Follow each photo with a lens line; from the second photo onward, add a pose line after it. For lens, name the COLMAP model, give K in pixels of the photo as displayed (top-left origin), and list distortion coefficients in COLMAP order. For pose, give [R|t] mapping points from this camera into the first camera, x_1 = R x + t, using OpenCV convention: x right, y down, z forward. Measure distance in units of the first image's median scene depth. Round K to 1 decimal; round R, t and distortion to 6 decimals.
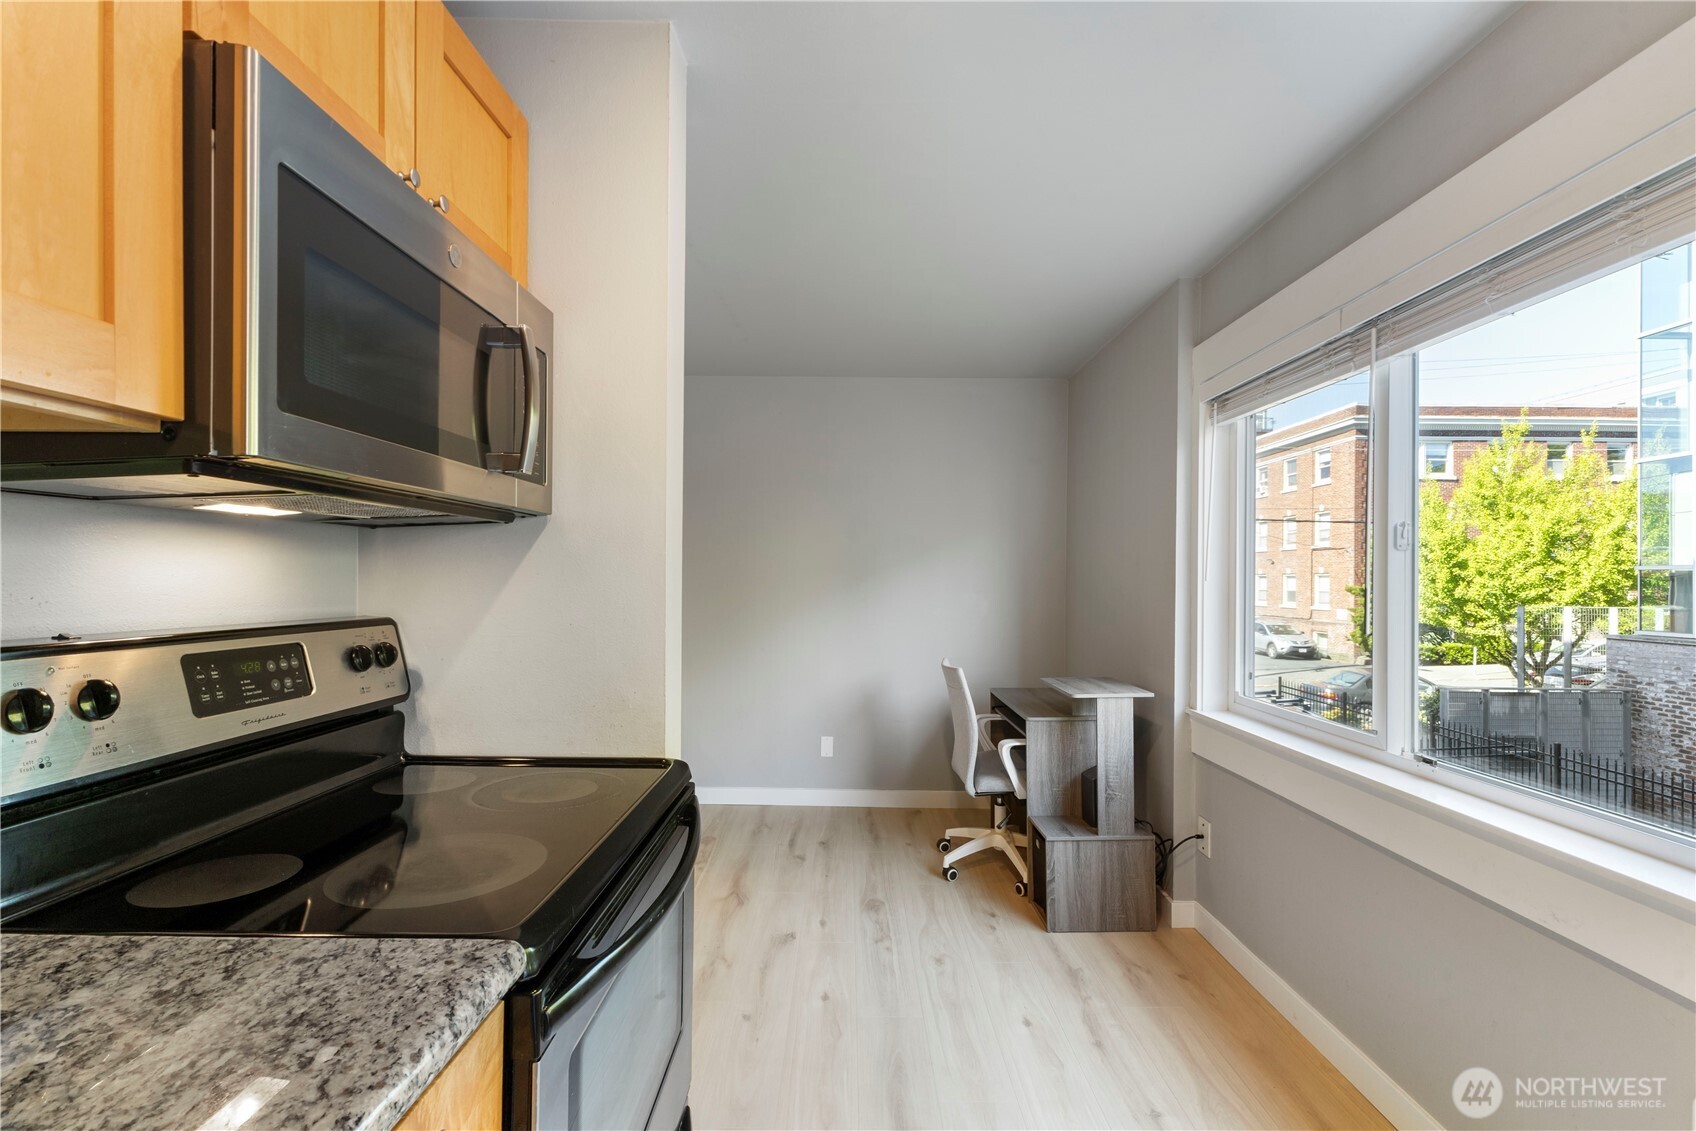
lens RADIAL K [[758.2, 0, 848.0], [0, 758.2, 565.5], [0, 0, 1]] dist [0.001342, -0.000070]
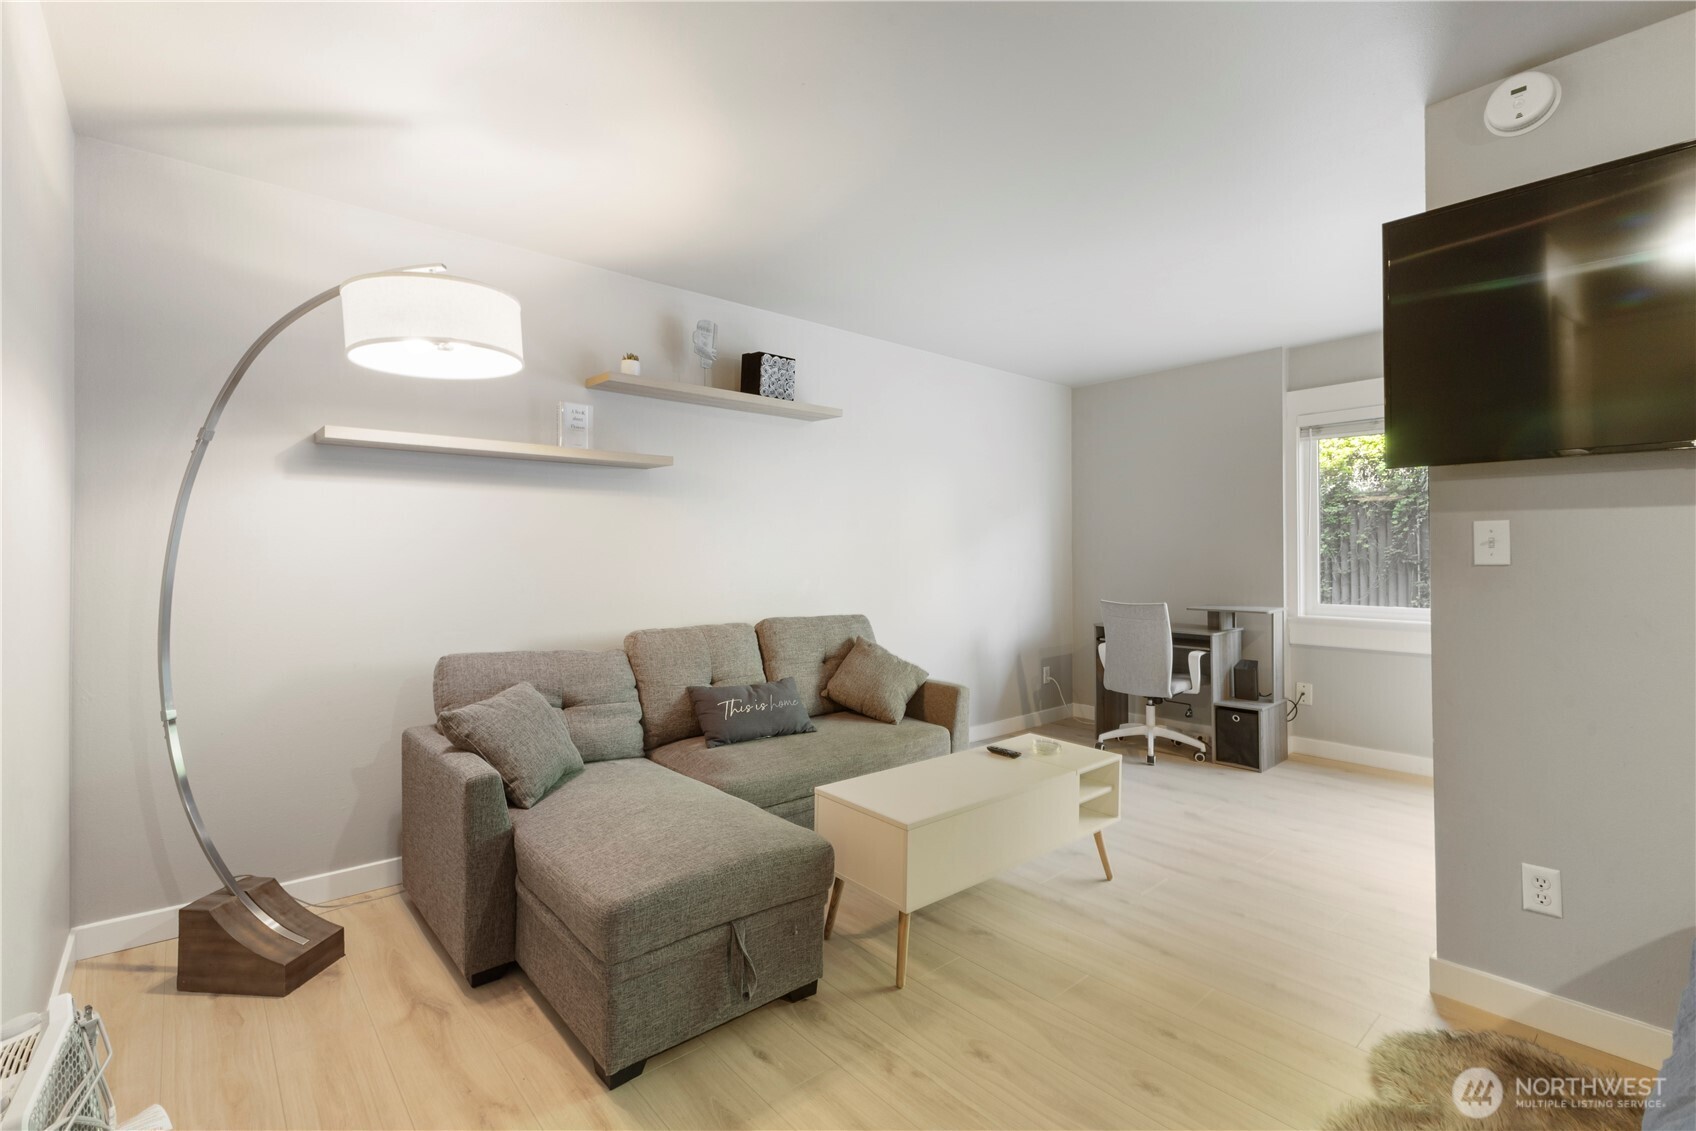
lens RADIAL K [[750.3, 0, 827.9], [0, 750.3, 557.5], [0, 0, 1]] dist [-0.018367, 0.000002]
pose [[0.758794, -0.010704, 0.651243, -1.189905], [-0.000906, 0.999847, 0.017489, 0.033977], [-0.651330, -0.013861, 0.758668, 0.406427]]
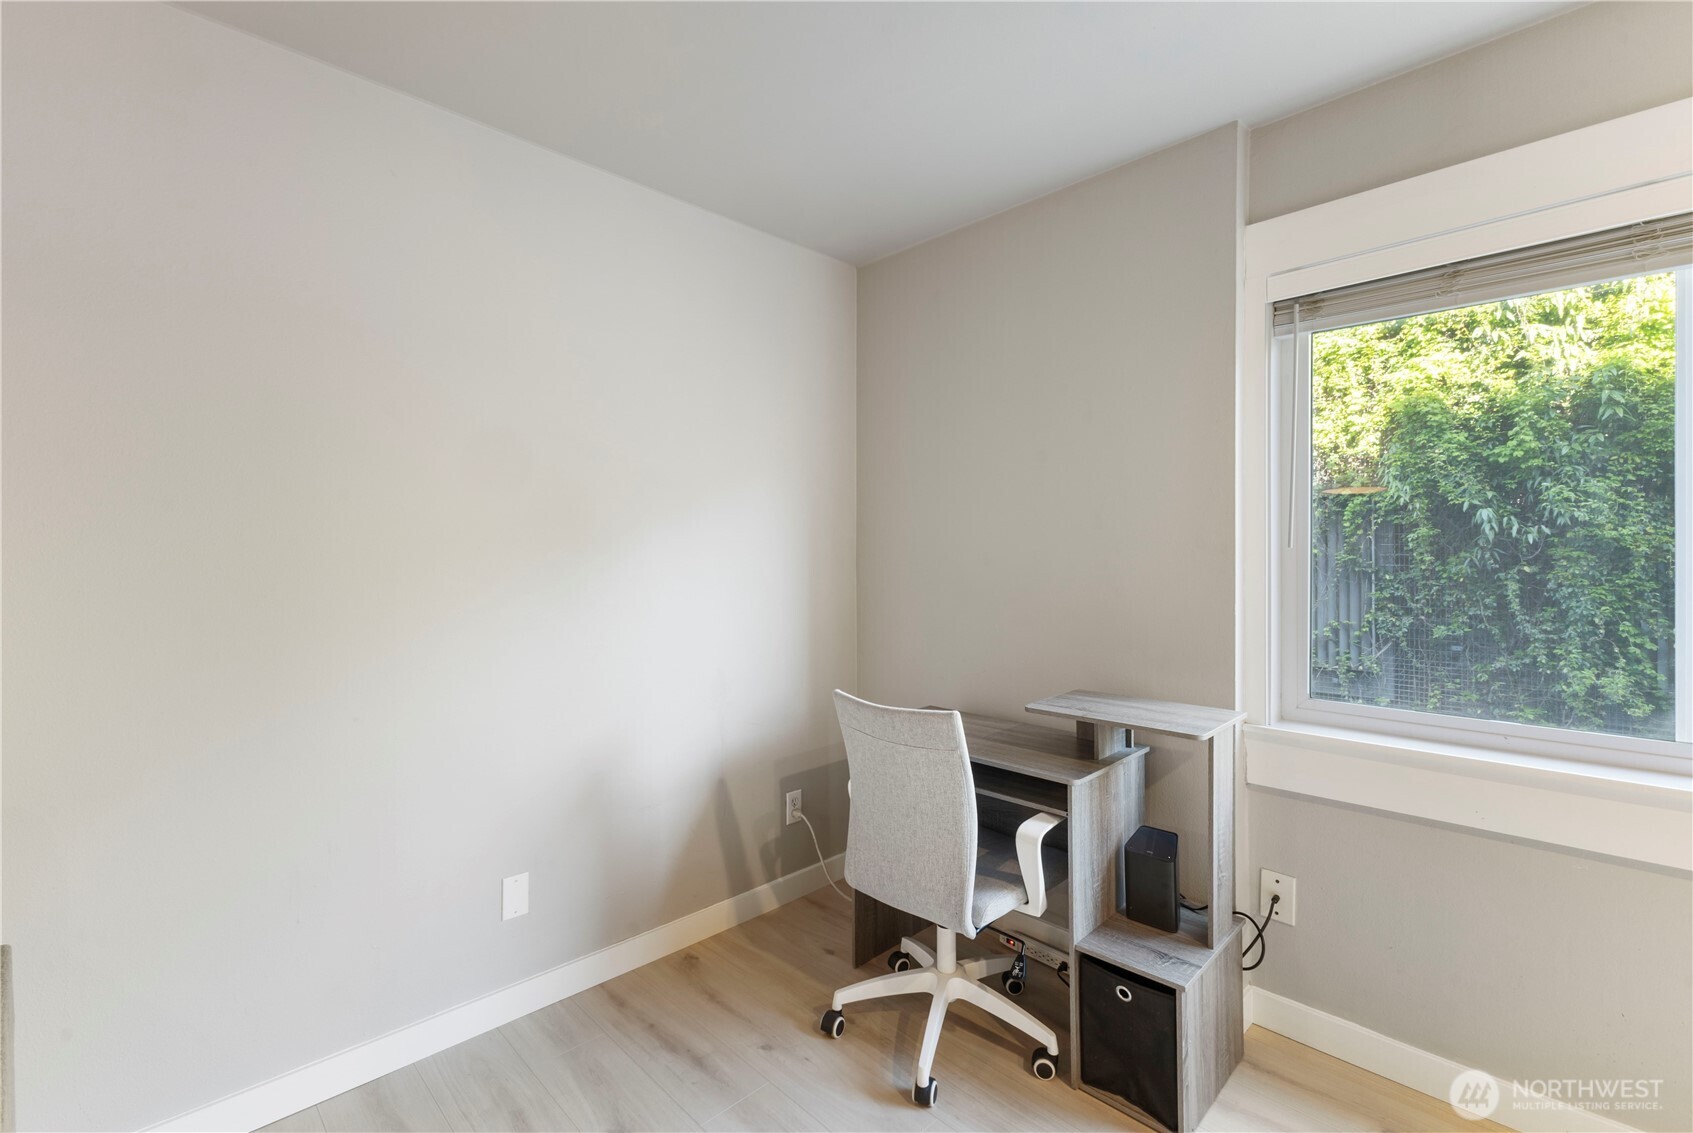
lens RADIAL K [[738.6, 0, 849.7], [0, 738.6, 558.8], [0, 0, 1]] dist [0.003263, -0.000467]
pose [[0.700447, -0.010152, 0.713633, -0.290348], [-0.006666, 0.999762, 0.020766, 0.016467], [-0.713674, -0.019303, 0.700212, 0.710344]]
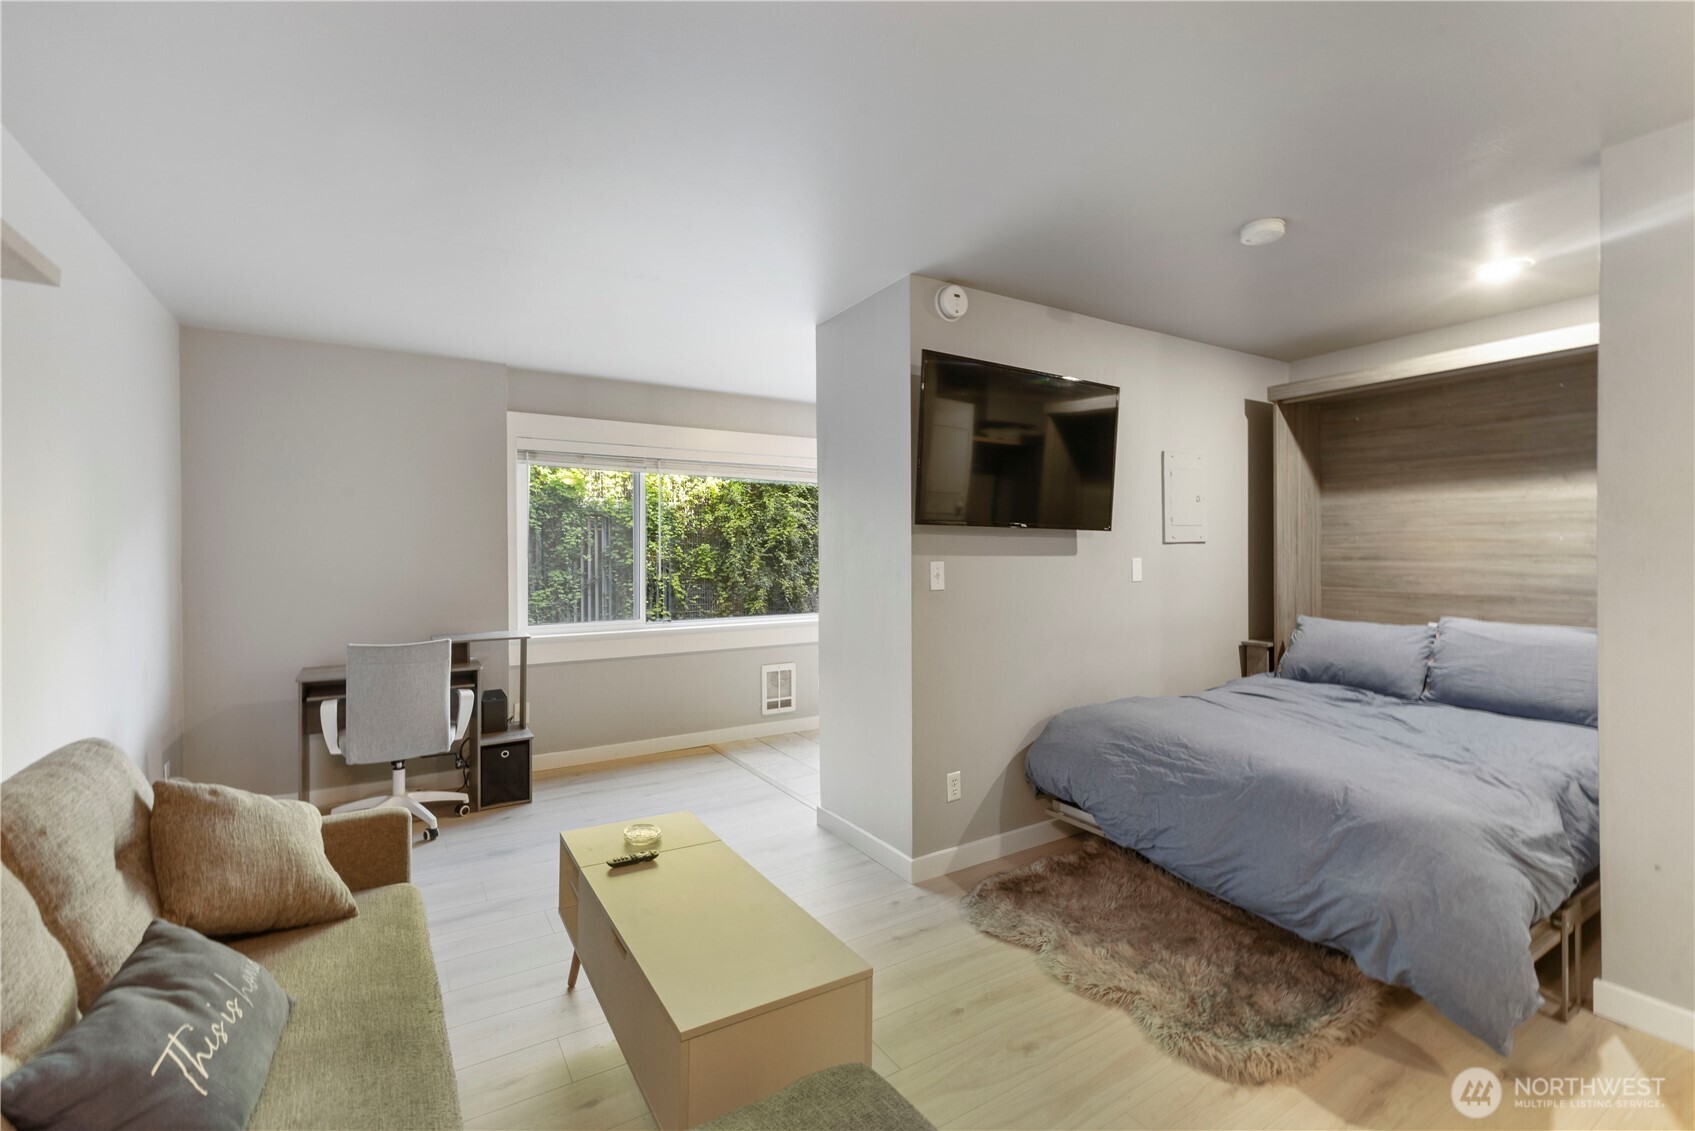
lens RADIAL K [[739.5, 0, 850.7], [0, 739.5, 557.8], [0, 0, 1]] dist [0.003263, -0.000467]
pose [[-0.533866, -0.009175, 0.845520, -1.122300], [-0.008682, 0.999948, 0.005369, 0.004509], [-0.845525, -0.004474, -0.533917, 1.114759]]
